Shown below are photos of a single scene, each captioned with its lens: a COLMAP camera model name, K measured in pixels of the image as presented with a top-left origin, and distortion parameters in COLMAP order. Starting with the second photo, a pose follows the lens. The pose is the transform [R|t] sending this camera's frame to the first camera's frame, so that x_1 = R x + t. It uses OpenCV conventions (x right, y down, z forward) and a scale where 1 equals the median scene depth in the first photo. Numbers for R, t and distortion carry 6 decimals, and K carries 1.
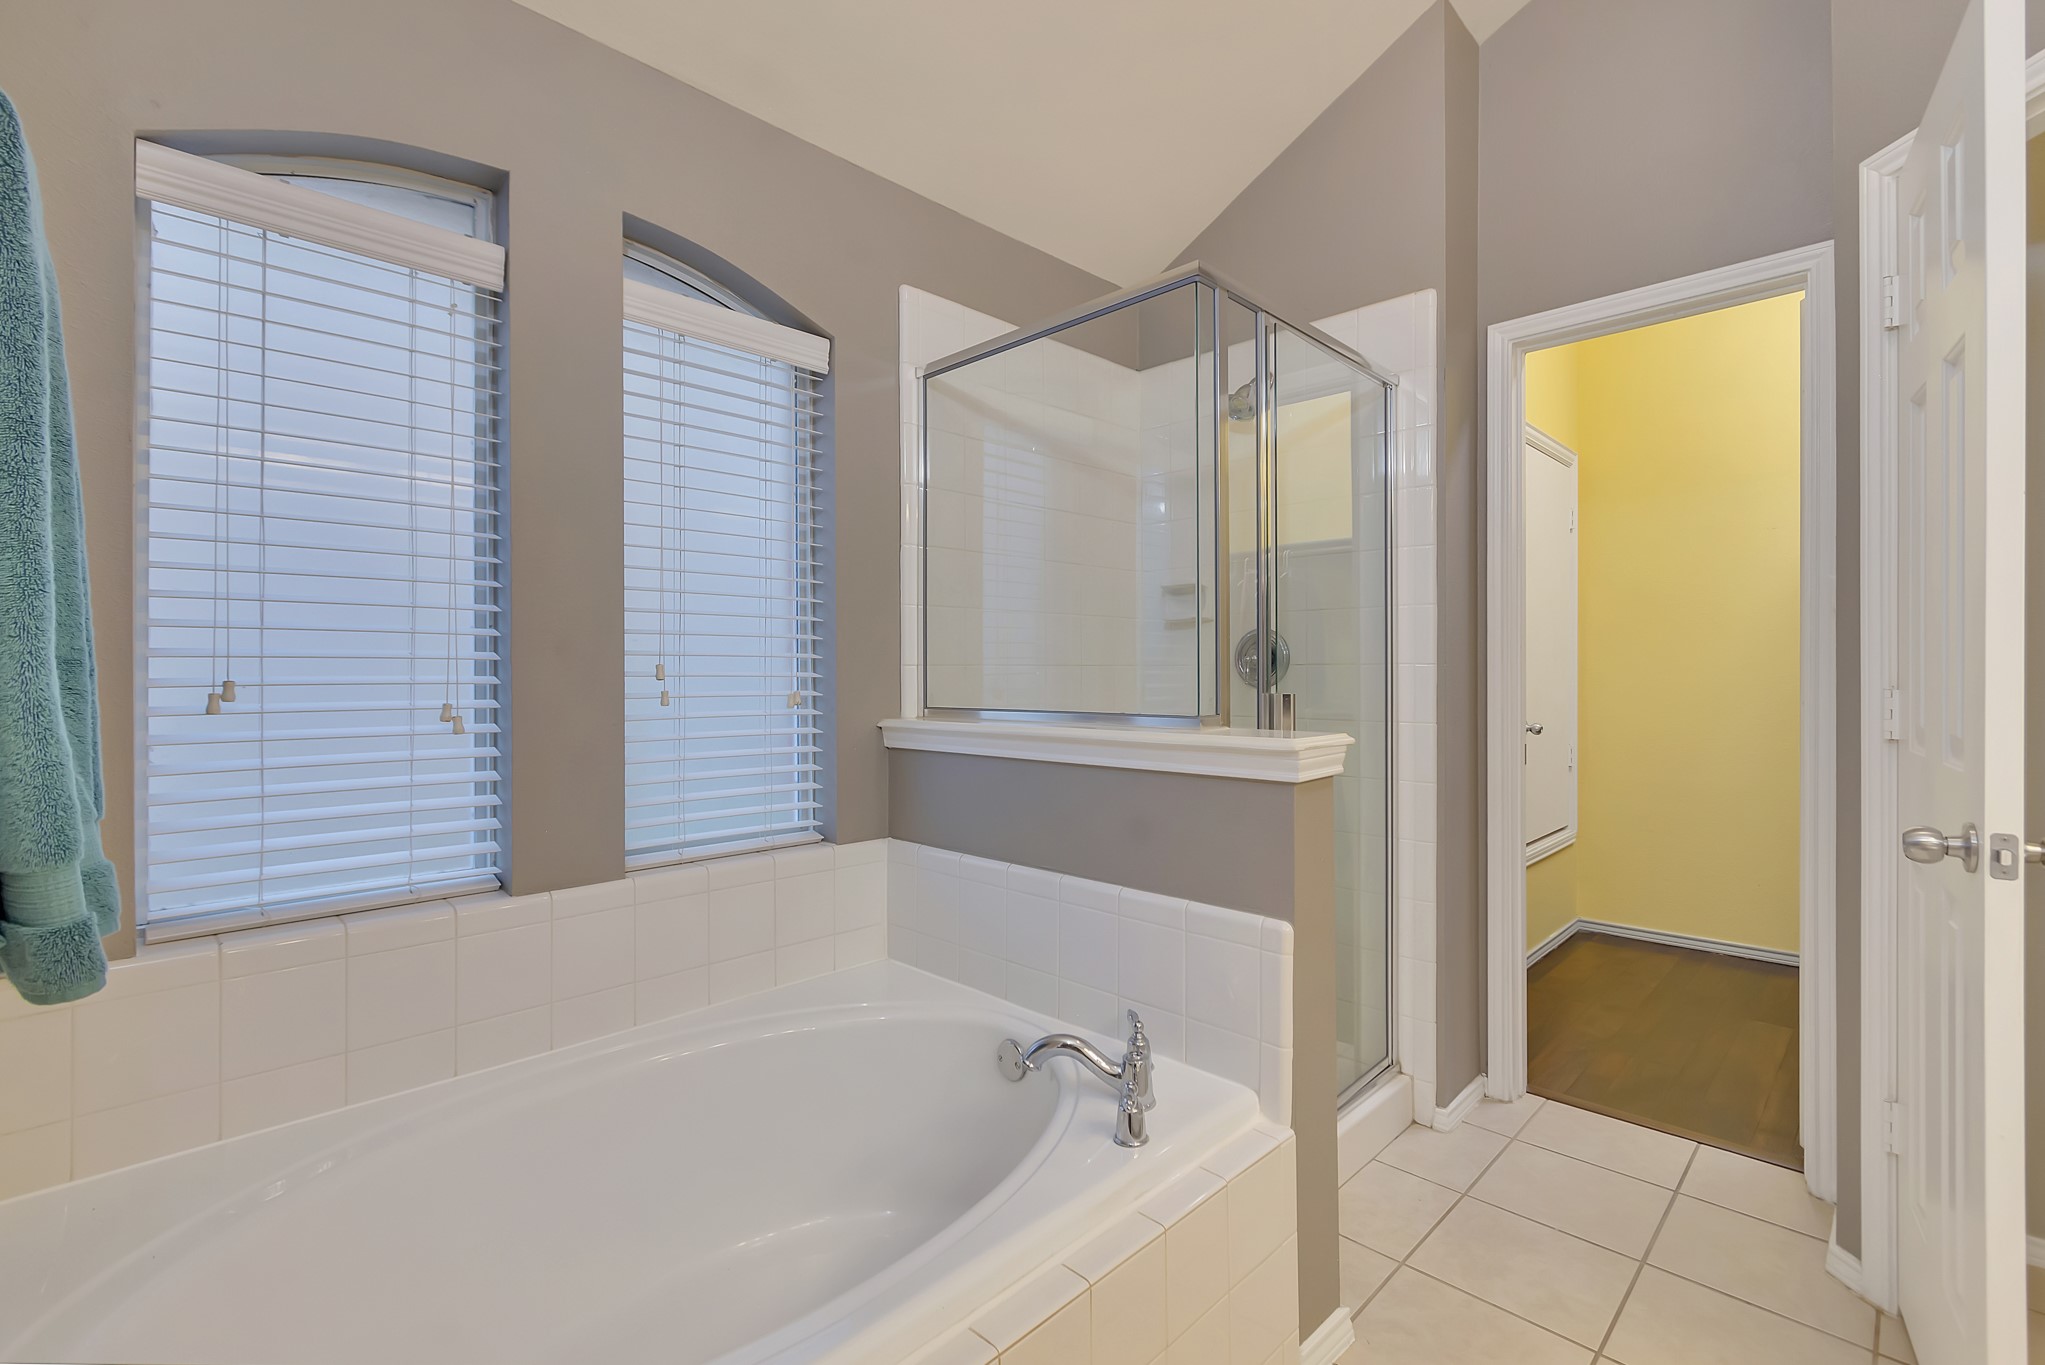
lens RADIAL K [[901.7, 0, 1026.0], [0, 901.7, 675.7], [0, 0, 1]] dist [0.000326, -0.001236]
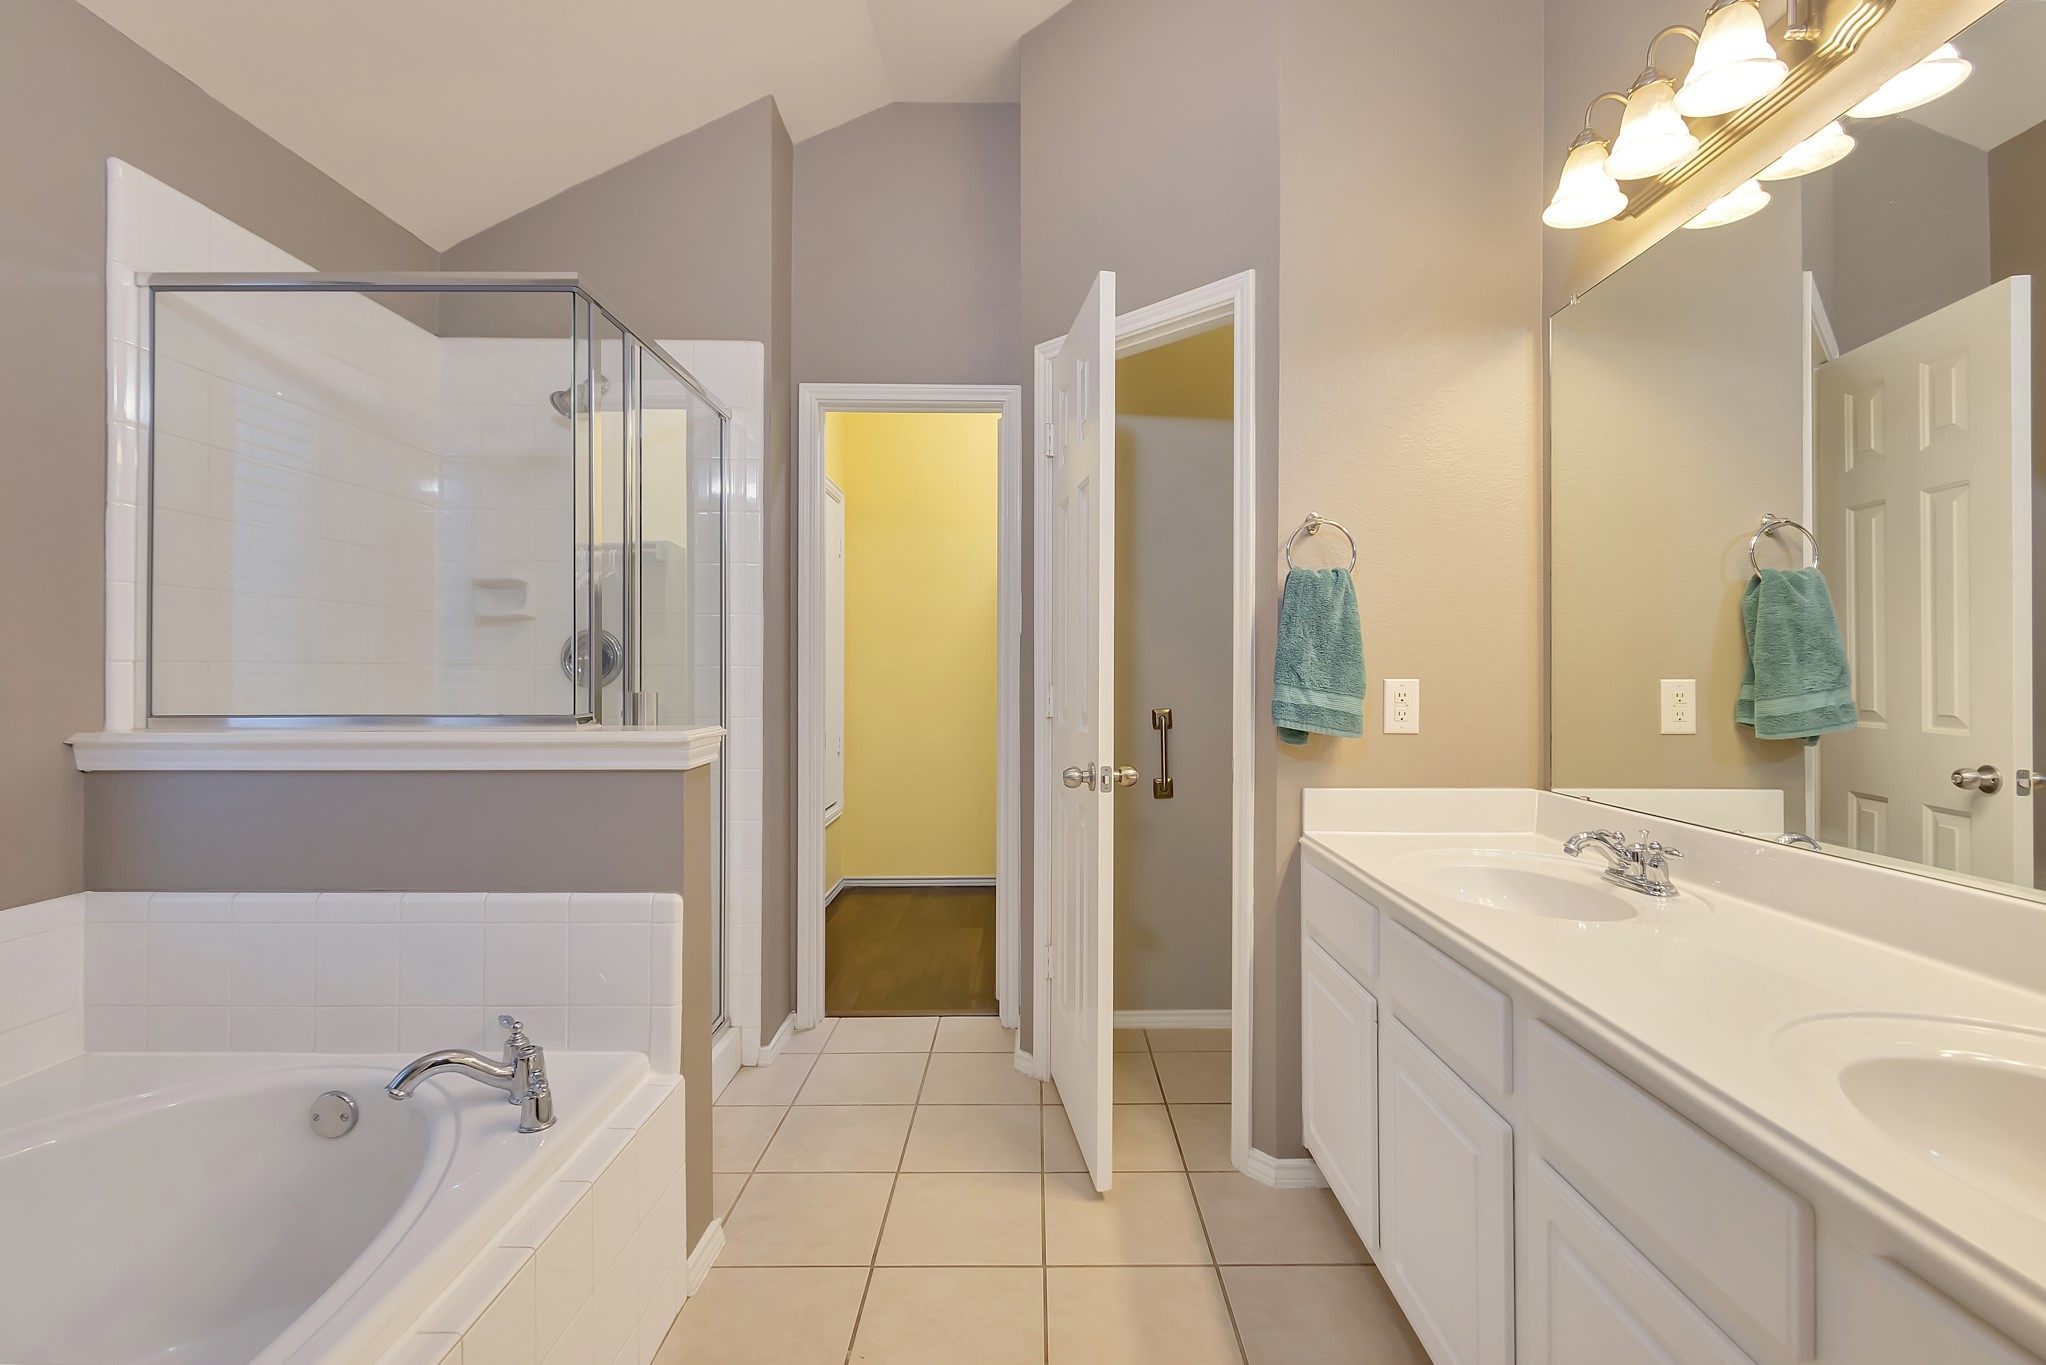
lens RADIAL K [[920.8, 0, 1023.0], [0, 920.8, 682.5], [0, 0, 1]] dist [-0.029941, -0.000487]
pose [[0.713848, -0.002062, 0.700298, -0.142383], [-0.002763, 0.999980, 0.005761, 0.000544], [-0.700296, -0.006048, 0.713827, -0.083987]]
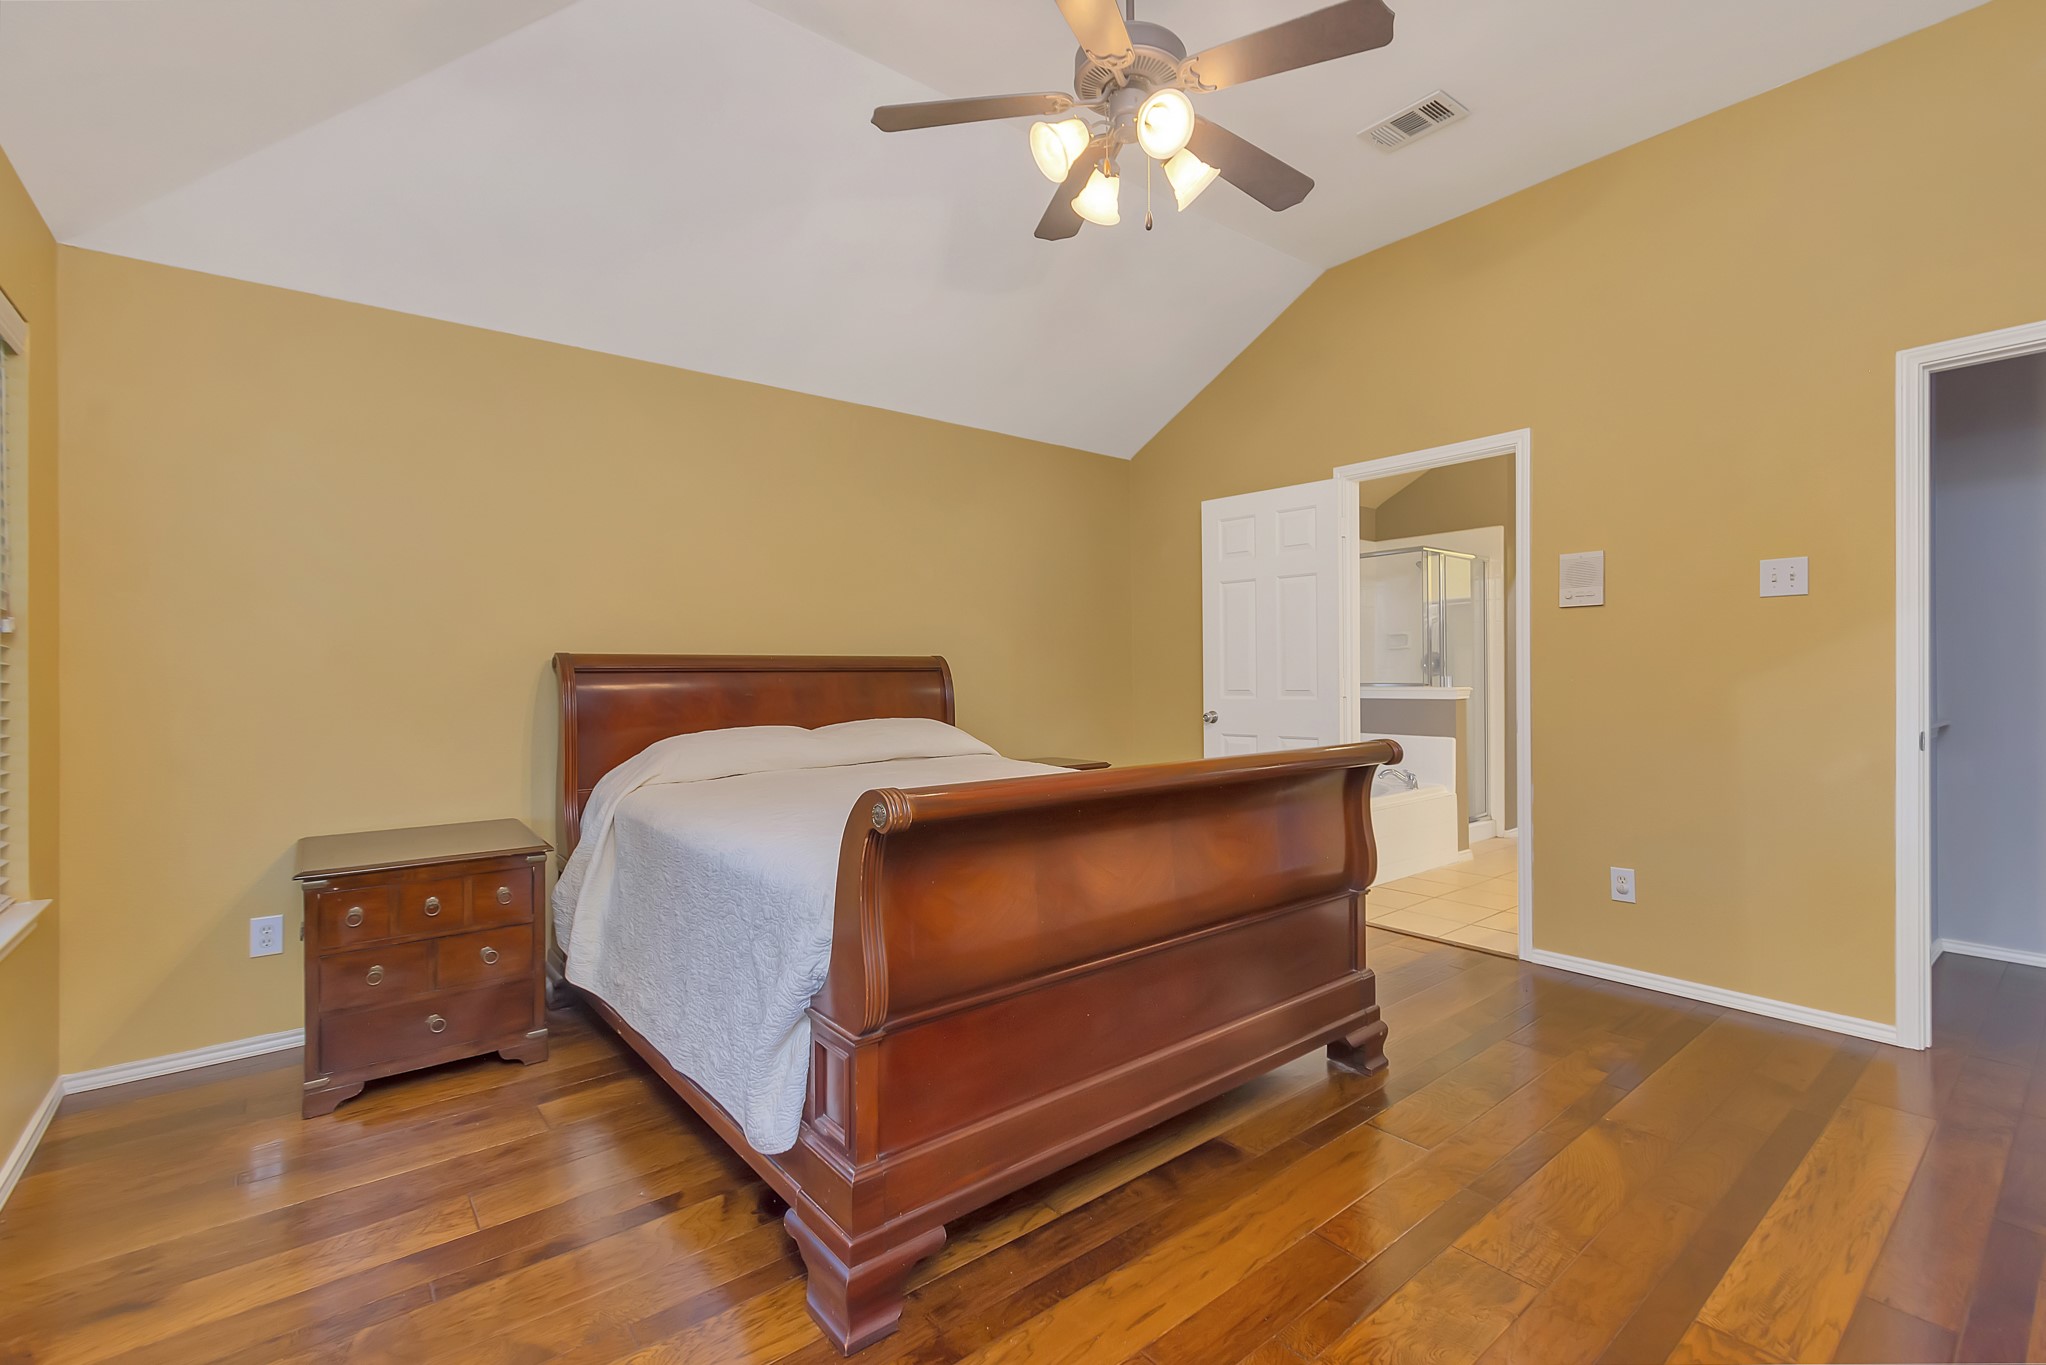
lens RADIAL K [[890.5, 0, 1050.5], [0, 890.5, 674.3], [0, 0, 1]] dist [0.002529, 0.000020]
pose [[0.995776, -0.007534, -0.091511, -0.708584], [0.008288, 0.999935, 0.007870, -0.019530], [0.091446, -0.008595, 0.995773, -1.933214]]
